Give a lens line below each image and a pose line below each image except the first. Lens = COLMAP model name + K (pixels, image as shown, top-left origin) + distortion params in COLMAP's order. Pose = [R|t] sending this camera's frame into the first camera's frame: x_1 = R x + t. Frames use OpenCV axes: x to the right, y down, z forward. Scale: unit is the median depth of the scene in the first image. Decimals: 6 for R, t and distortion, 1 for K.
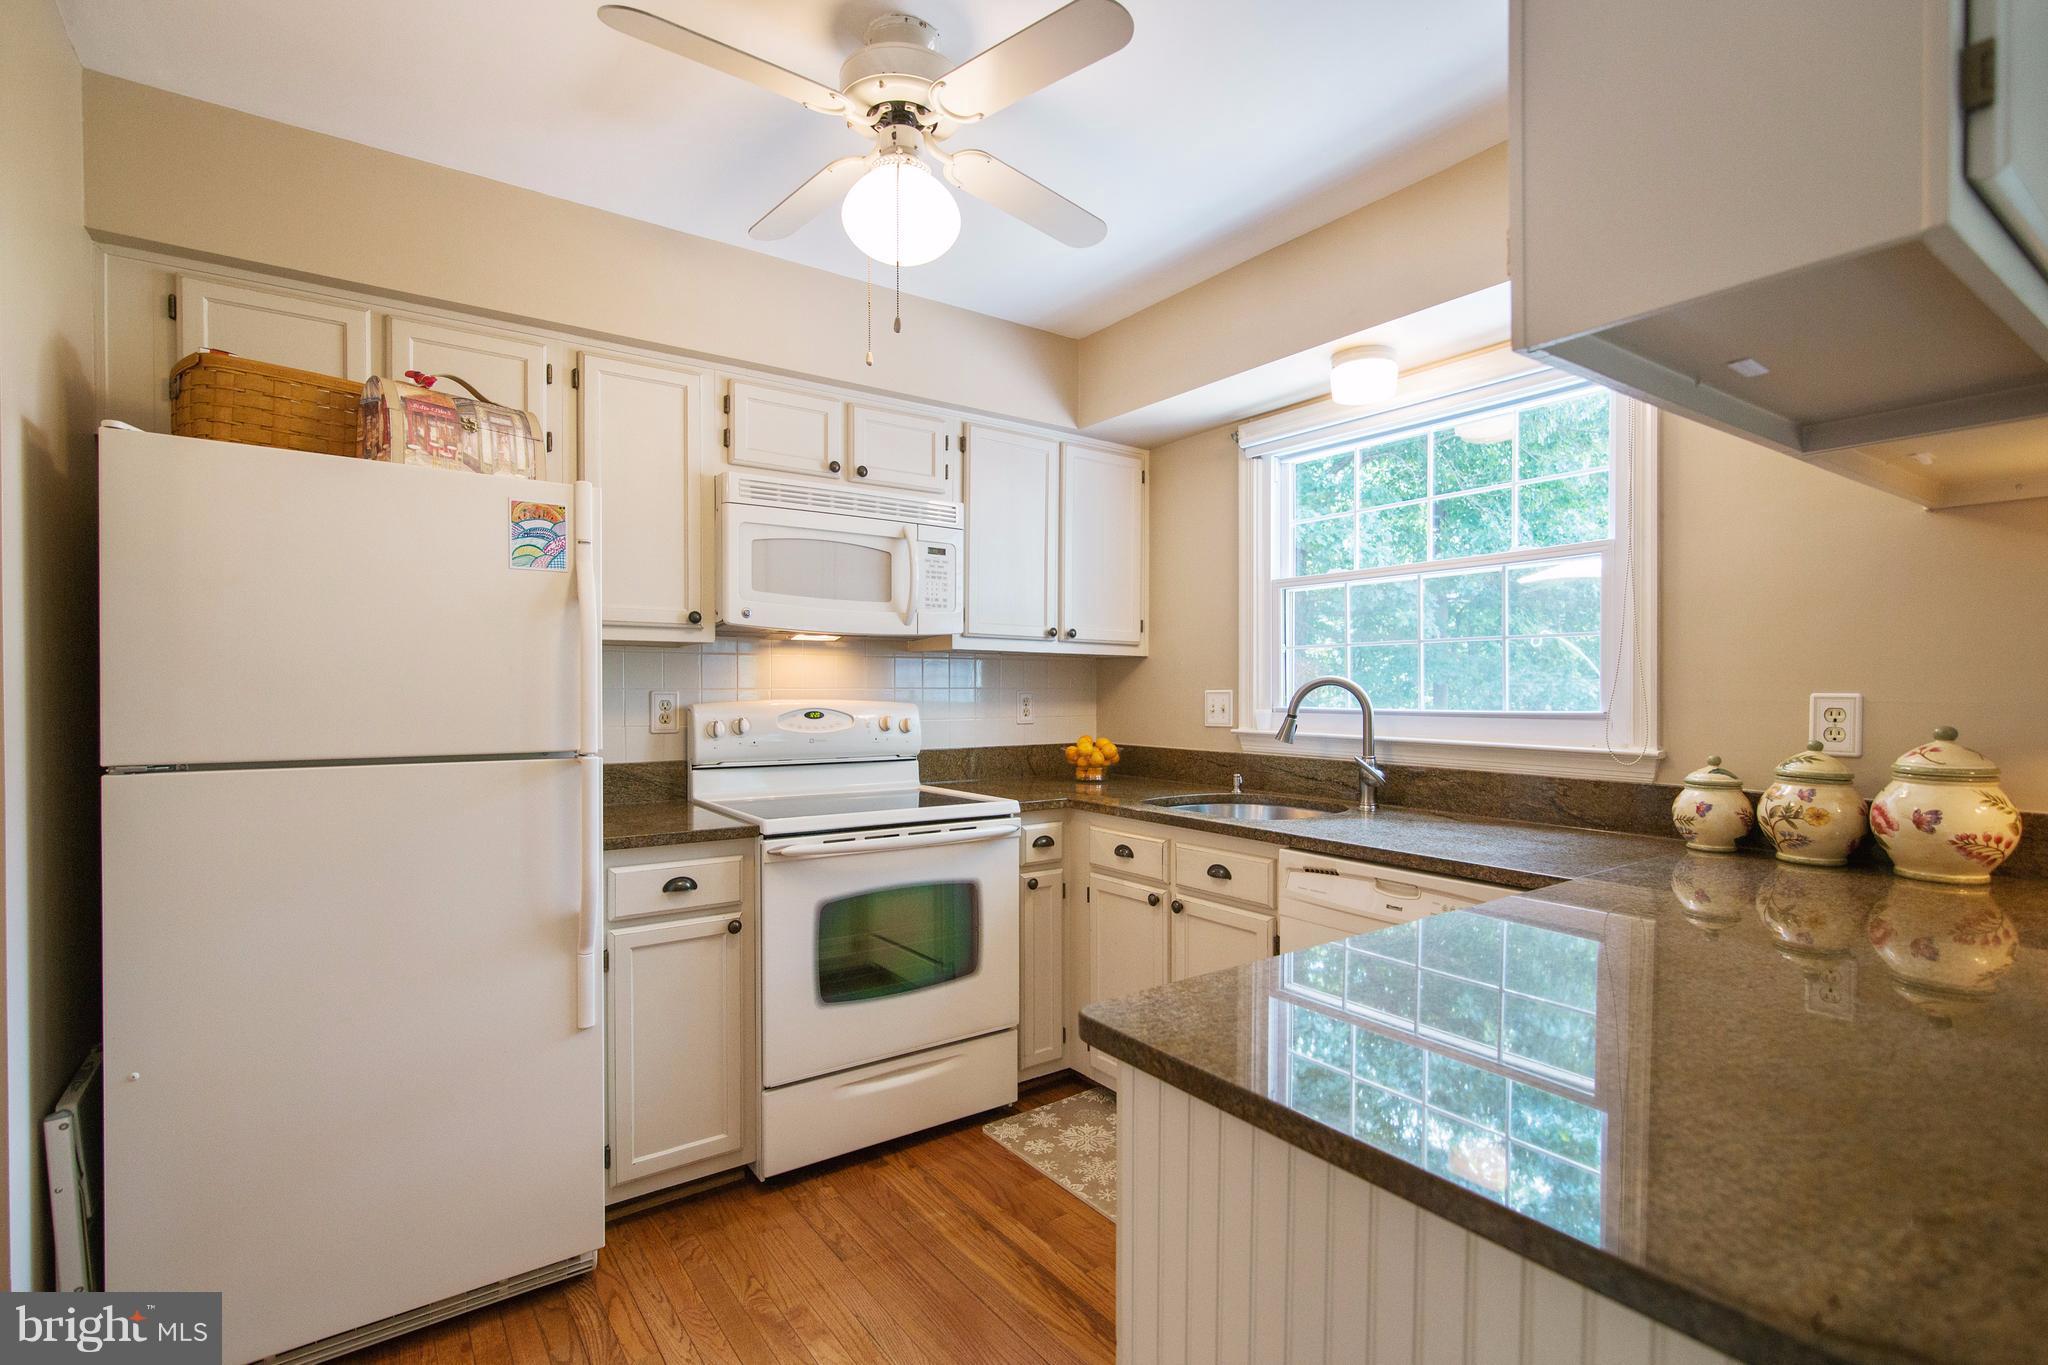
lens RADIAL K [[946.3, 0, 1019.4], [0, 946.3, 698.9], [0, 0, 1]] dist [-0.002394, -0.000071]
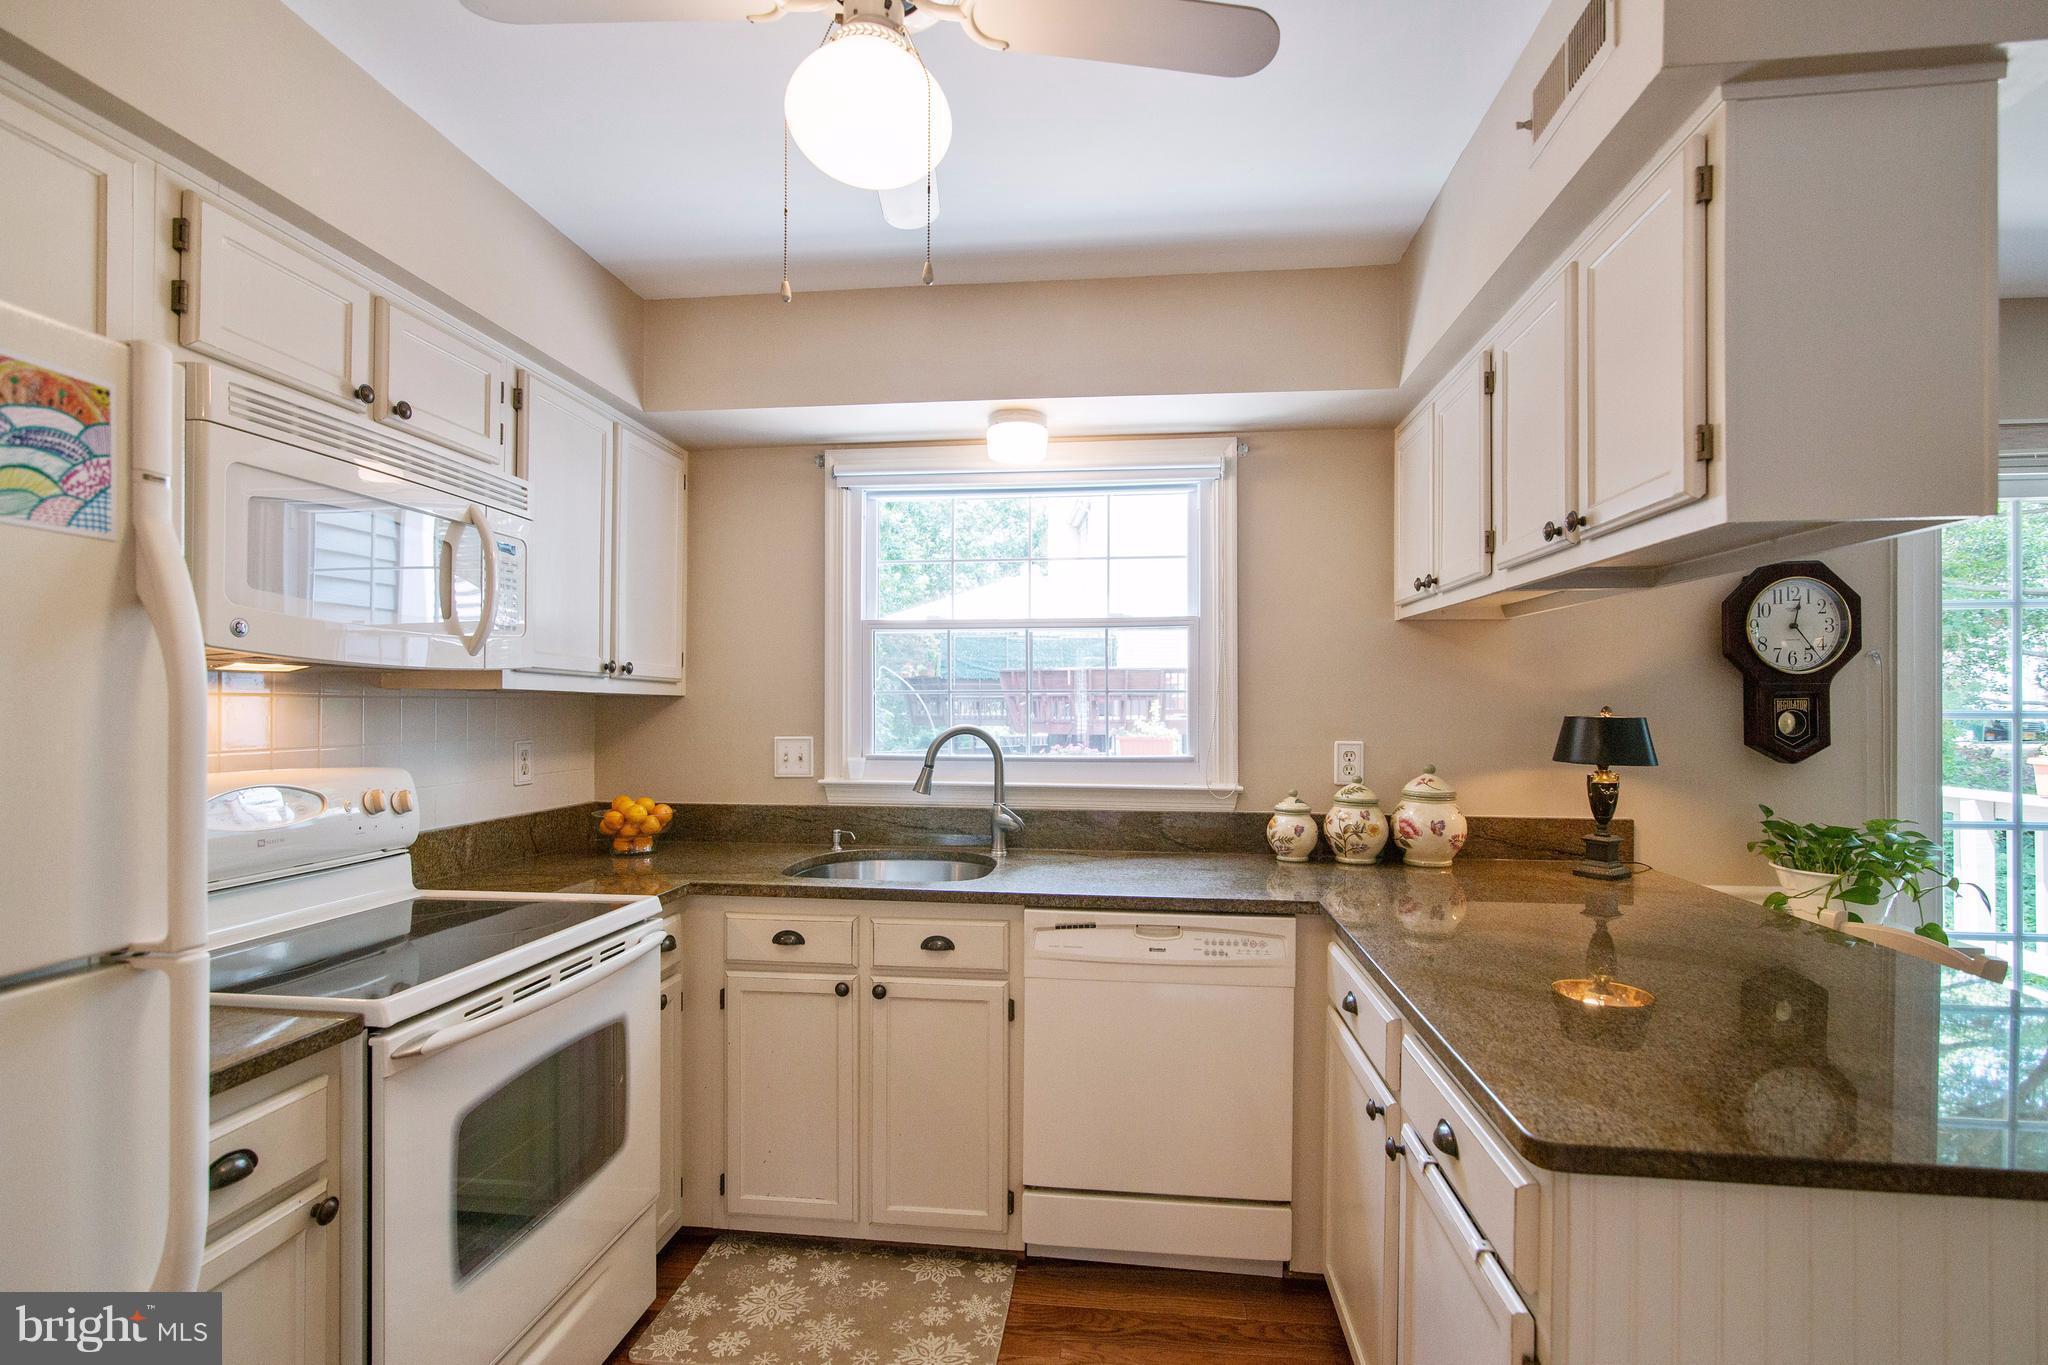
lens RADIAL K [[946.3, 0, 1011.0], [0, 946.3, 701.7], [0, 0, 1]] dist [-0.002394, -0.000071]
pose [[0.677019, 0.002779, 0.735960, -0.414740], [0.007249, 0.999919, -0.010444, -0.041958], [-0.735930, 0.012406, 0.676944, 0.321423]]
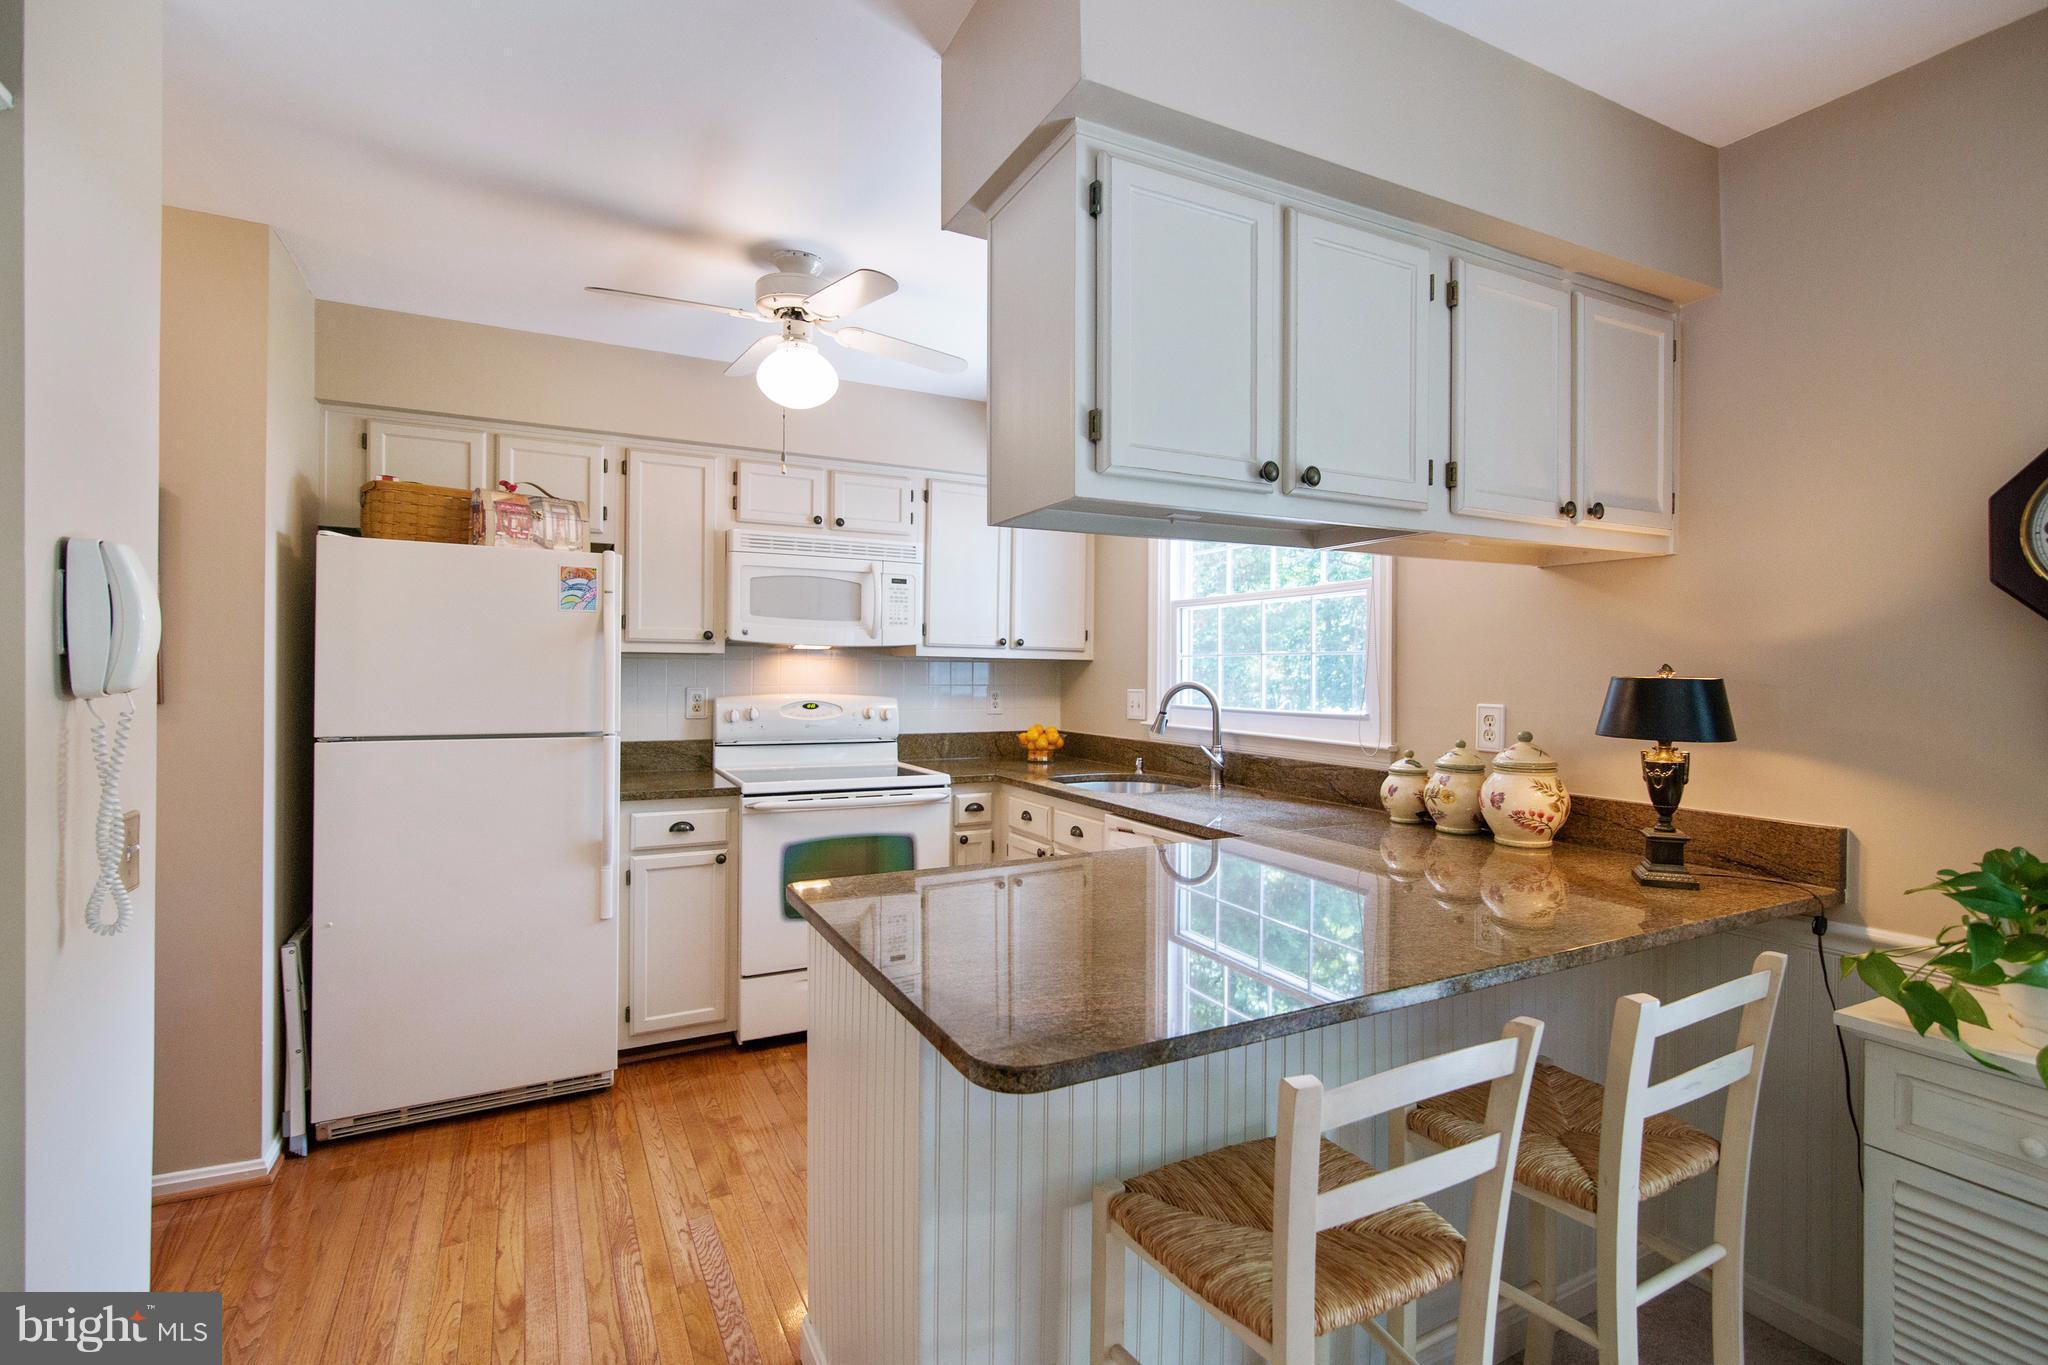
lens RADIAL K [[946.3, 0, 1030.1], [0, 946.3, 671.5], [0, 0, 1]] dist [-0.002394, -0.000071]
pose [[0.990192, 0.007532, -0.139510, 0.327667], [-0.009050, 0.999907, -0.010251, -0.025089], [0.139420, 0.011413, 0.990168, -0.307880]]
